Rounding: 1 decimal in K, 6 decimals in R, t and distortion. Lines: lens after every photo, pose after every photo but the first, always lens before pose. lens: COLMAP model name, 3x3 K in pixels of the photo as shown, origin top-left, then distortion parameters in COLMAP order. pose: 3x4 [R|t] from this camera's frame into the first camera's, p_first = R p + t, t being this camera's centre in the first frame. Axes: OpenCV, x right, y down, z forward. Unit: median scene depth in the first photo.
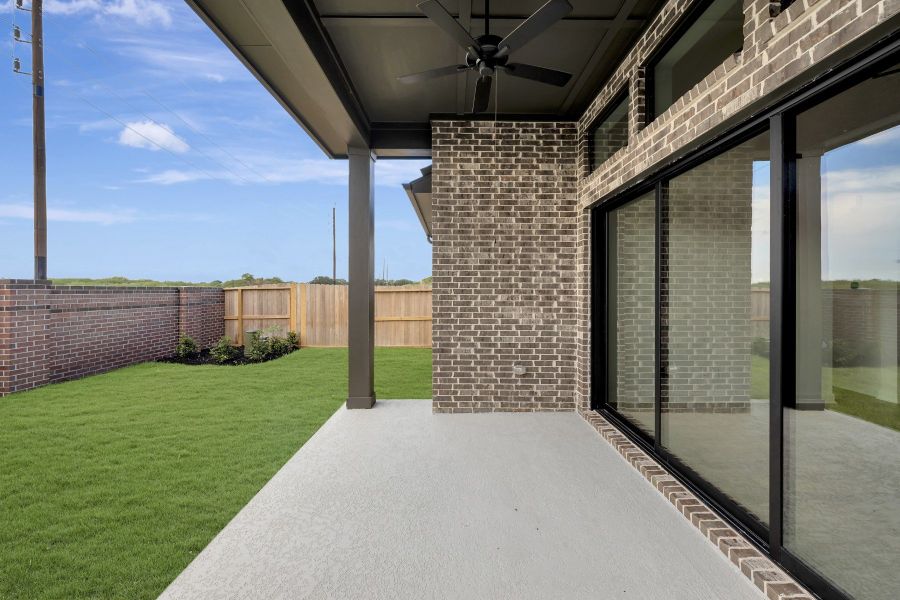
lens RADIAL K [[362.1, 0, 450.8], [0, 362.1, 288.5], [0, 0, 1]] dist [-0.000524, -0.000050]
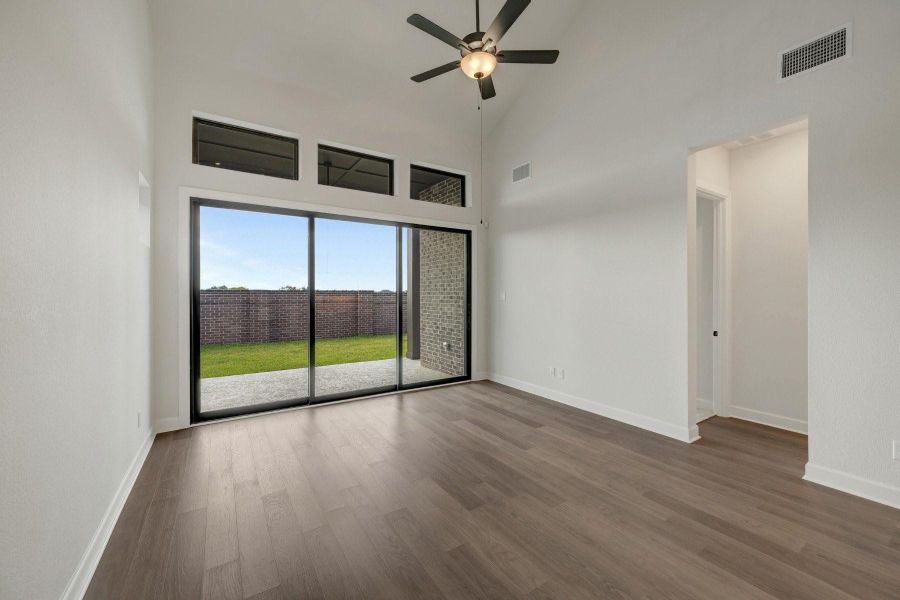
lens RADIAL K [[362.6, 0, 452.9], [0, 362.6, 295.5], [0, 0, 1]] dist [-0.000041, -0.000074]
pose [[0.545421, -0.001516, -0.838161, 1.451670], [0.003167, 0.999995, 0.000252, 0.017773], [0.838156, -0.002792, 0.545423, 0.204720]]
